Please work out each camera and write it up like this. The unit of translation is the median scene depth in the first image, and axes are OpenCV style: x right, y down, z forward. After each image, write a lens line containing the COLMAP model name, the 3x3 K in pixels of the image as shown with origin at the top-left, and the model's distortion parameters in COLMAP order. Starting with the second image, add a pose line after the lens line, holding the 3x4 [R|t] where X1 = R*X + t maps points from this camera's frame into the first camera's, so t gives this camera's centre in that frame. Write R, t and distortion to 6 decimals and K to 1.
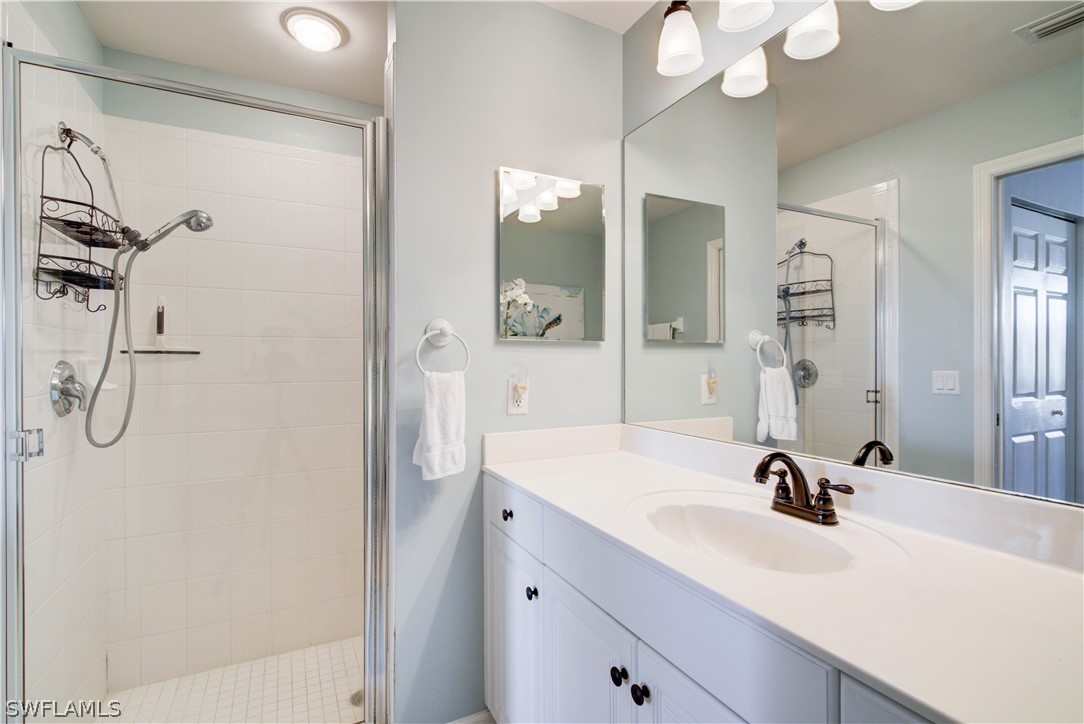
lens RADIAL K [[503.7, 0, 540.6], [0, 503.7, 368.5], [0, 0, 1]] dist [0.002524, 0.000430]
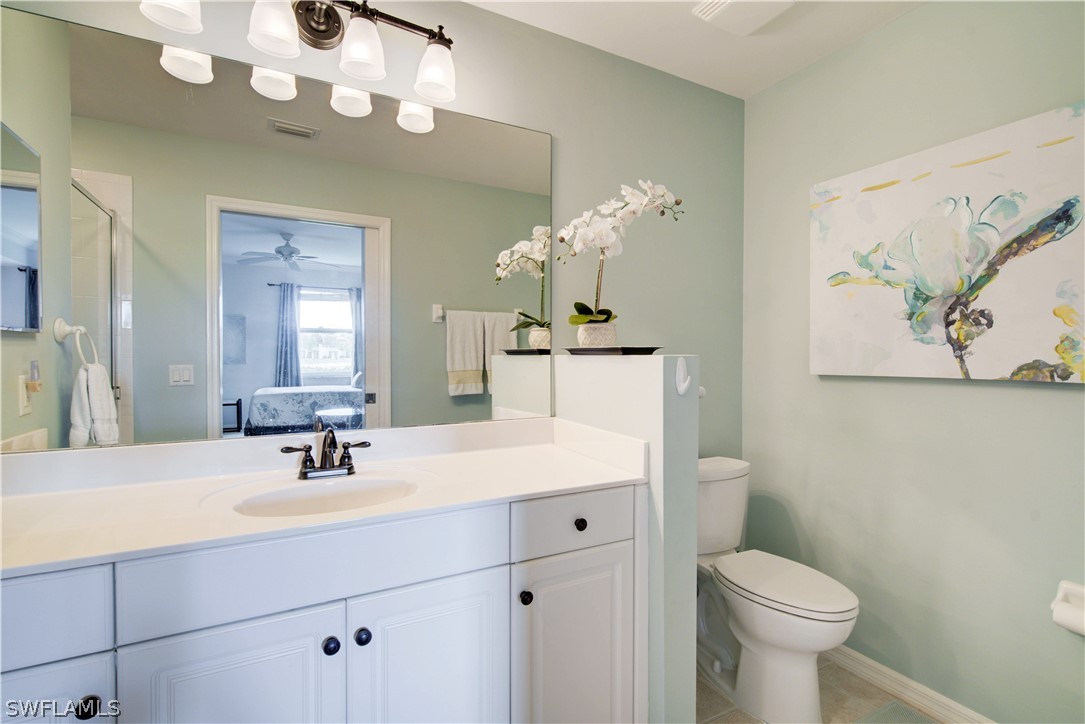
lens RADIAL K [[504.1, 0, 543.2], [0, 504.1, 356.2], [0, 0, 1]] dist [0.002524, 0.000430]
pose [[-0.018497, 0.000022, 0.999829, -0.421162], [0.013998, 0.999902, 0.000237, -0.004537], [-0.999731, 0.014000, -0.018495, 0.249047]]
